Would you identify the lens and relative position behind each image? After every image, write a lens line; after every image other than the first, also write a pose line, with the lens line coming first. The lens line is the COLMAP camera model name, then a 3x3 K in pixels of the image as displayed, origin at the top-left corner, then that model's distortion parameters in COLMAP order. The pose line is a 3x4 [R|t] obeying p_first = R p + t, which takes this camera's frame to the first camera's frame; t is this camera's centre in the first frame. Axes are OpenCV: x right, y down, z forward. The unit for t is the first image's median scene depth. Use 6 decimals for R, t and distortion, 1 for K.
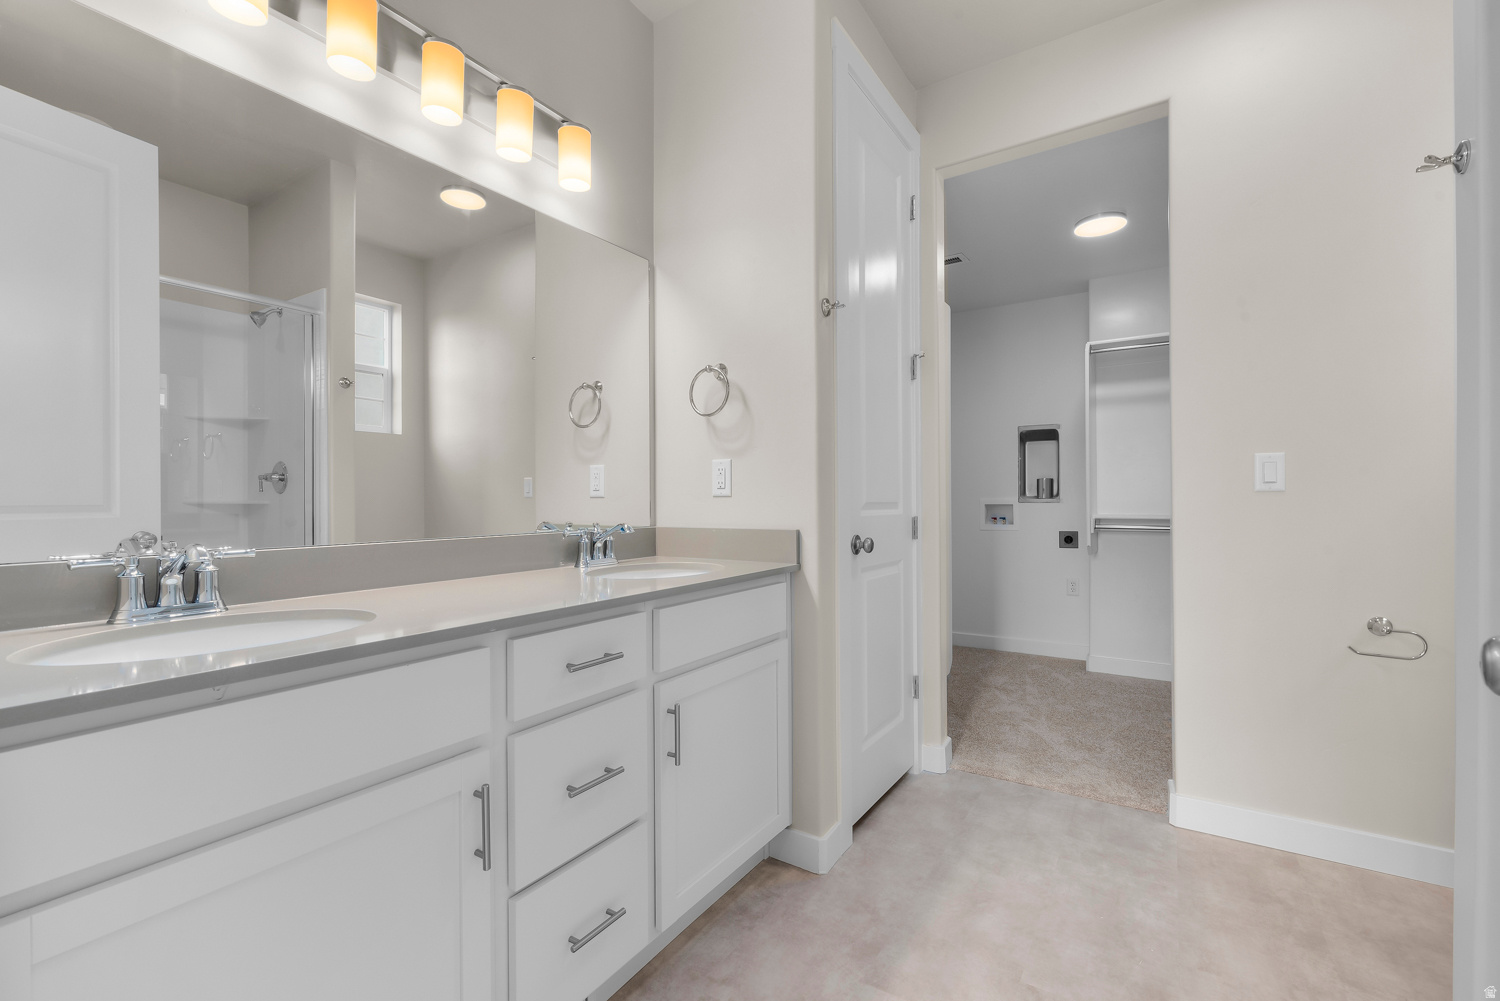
lens RADIAL K [[649.1, 0, 750.0], [0, 649.1, 500.5], [0, 0, 1]] dist [-0.001045, -0.000215]
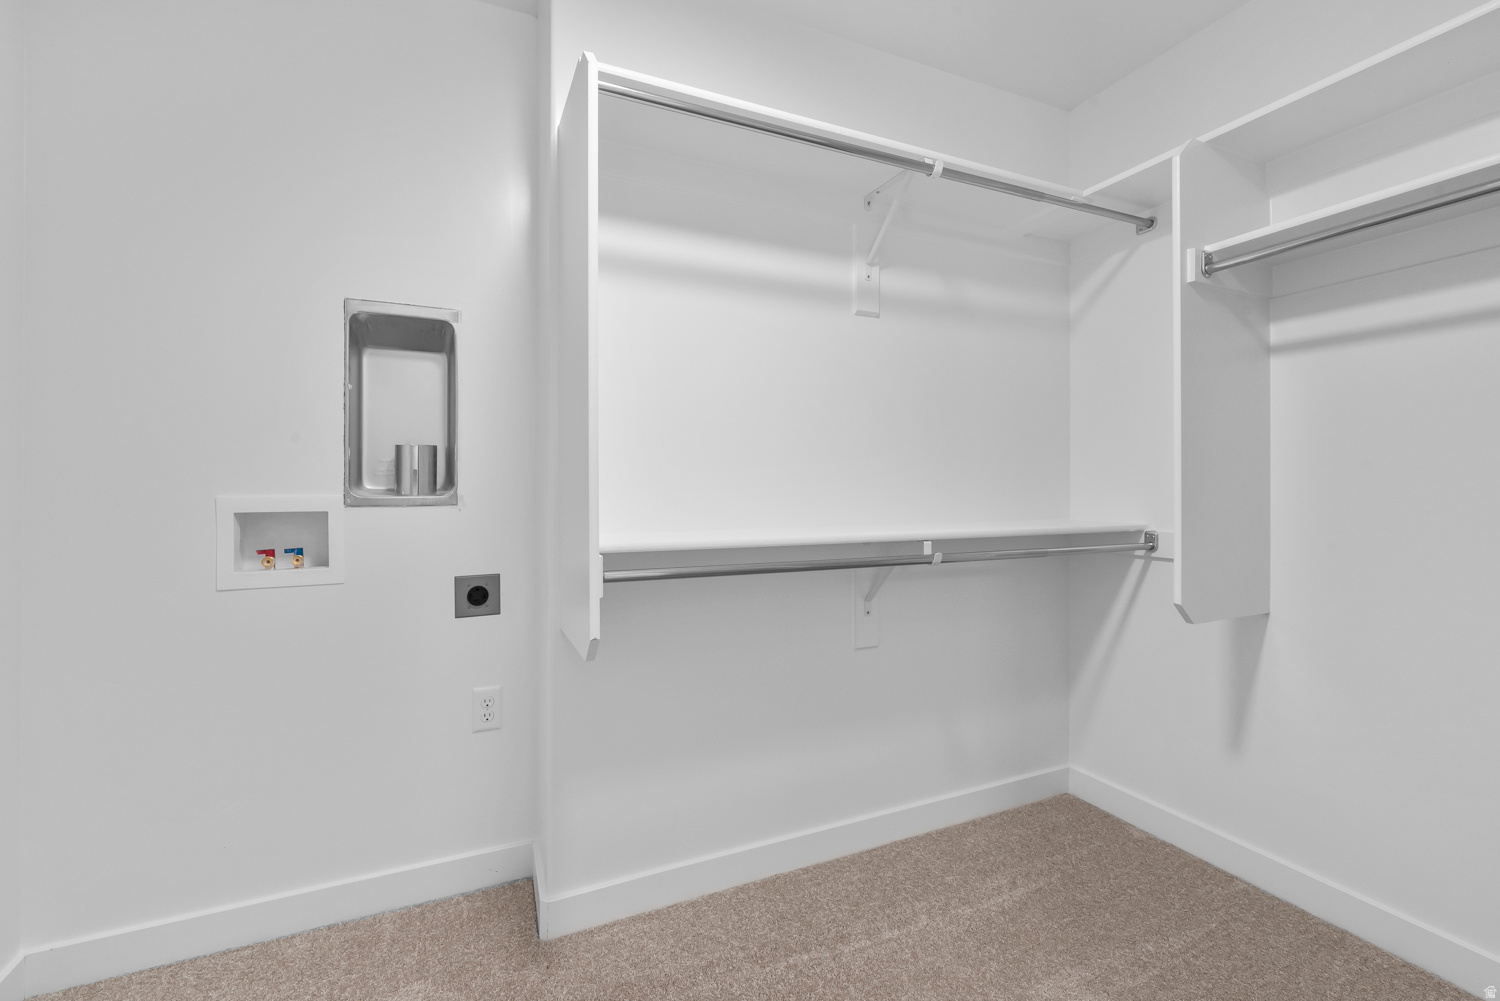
lens RADIAL K [[649.1, 0, 750.0], [0, 649.1, 500.5], [0, 0, 1]] dist [-0.001045, -0.000215]
pose [[0.528540, 0.002023, 0.848906, 0.225657], [-0.001767, 0.999998, -0.001283, -0.000195], [-0.848907, -0.000822, 0.528542, 0.617339]]
